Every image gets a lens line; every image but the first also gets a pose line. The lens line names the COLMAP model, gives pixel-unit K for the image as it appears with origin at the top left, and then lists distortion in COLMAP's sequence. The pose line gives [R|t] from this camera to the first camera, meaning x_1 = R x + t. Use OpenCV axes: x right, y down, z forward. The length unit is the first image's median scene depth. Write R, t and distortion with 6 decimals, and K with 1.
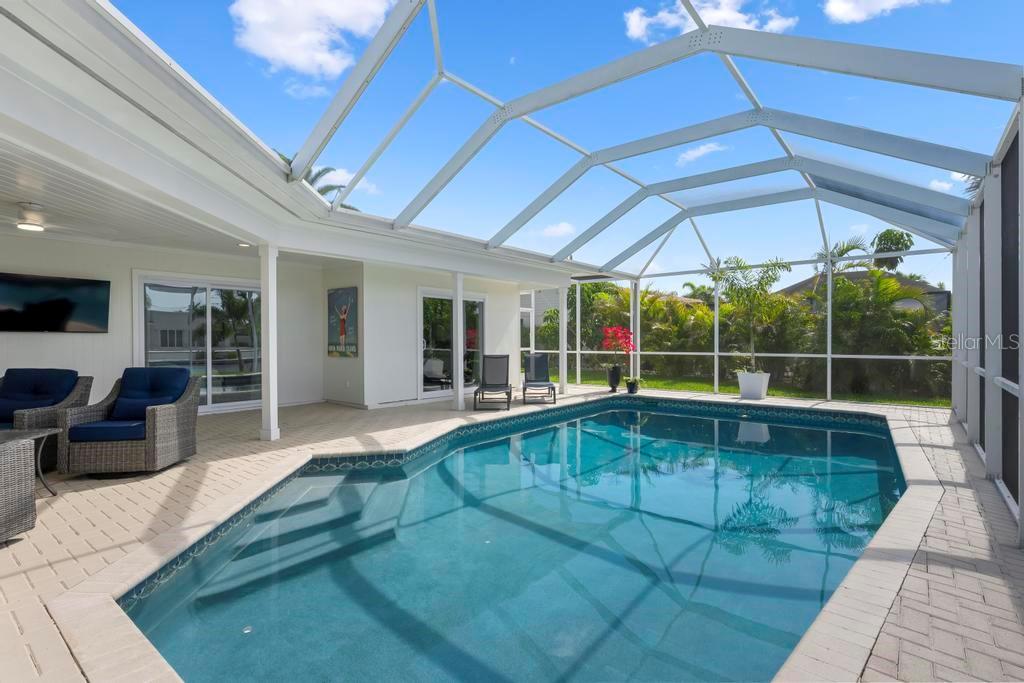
lens RADIAL K [[495.9, 0, 512.0], [0, 495.9, 341.5], [0, 0, 1]] dist [0.000572, -0.000108]
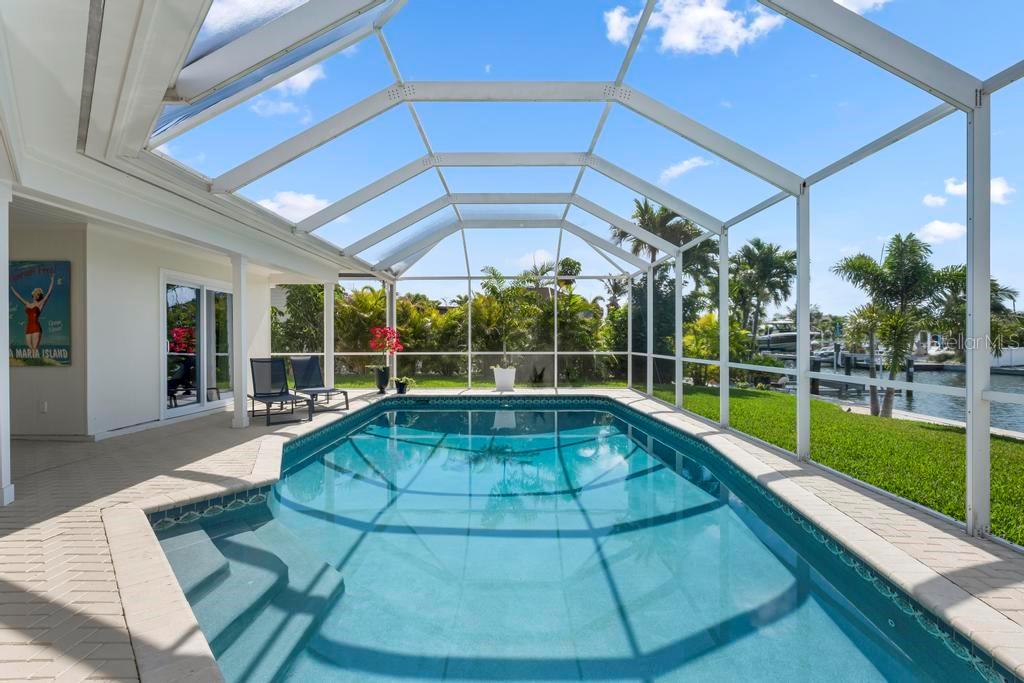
lens RADIAL K [[488.0, 0, 512.0], [0, 488.0, 341.5], [0, 0, 1]] dist [-0.001638, -0.000031]
pose [[0.778273, -0.001357, 0.627924, -0.229059], [0.003737, 0.999990, -0.002470, 0.002042], [-0.627915, 0.004269, 0.778270, 0.092533]]
